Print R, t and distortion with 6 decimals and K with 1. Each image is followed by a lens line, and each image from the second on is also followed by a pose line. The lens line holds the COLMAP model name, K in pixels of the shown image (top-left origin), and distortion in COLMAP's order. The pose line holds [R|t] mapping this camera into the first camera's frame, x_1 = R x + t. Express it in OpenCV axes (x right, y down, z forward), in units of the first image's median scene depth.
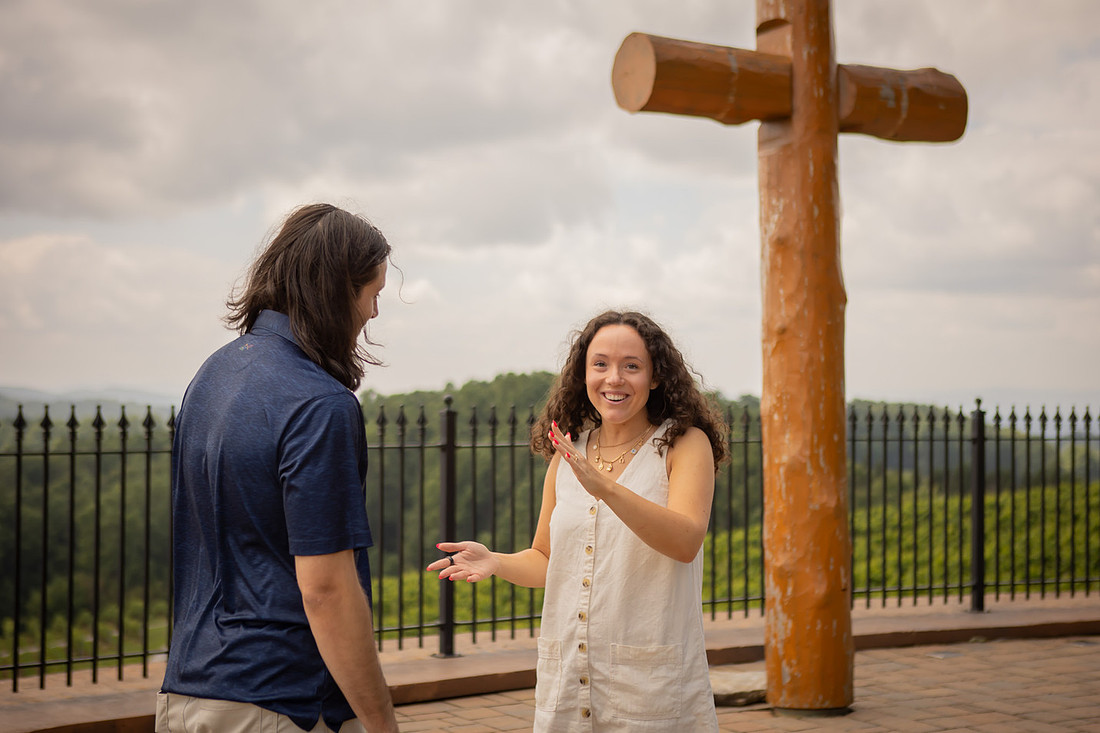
lens RADIAL K [[1767.9, 0, 550.0], [0, 1767.9, 366.5], [0, 0, 1]] dist [0.012351, 0.010681]
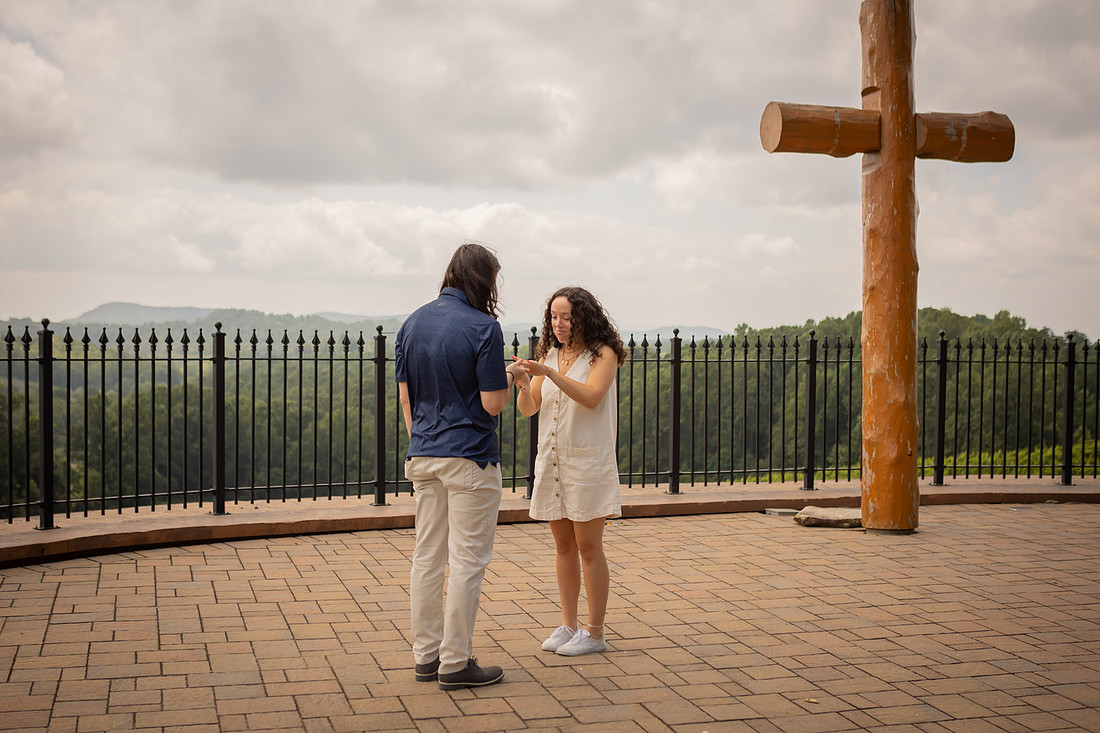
lens RADIAL K [[1348.8, 0, 550.0], [0, 1348.8, 366.5], [0, 0, 1]] dist [-0.016797, -0.010457]
pose [[0.962965, 0.010762, -0.269411, 0.178552], [0.001207, 0.999021, 0.044221, -0.004486], [0.269623, -0.042909, 0.962009, -0.222351]]
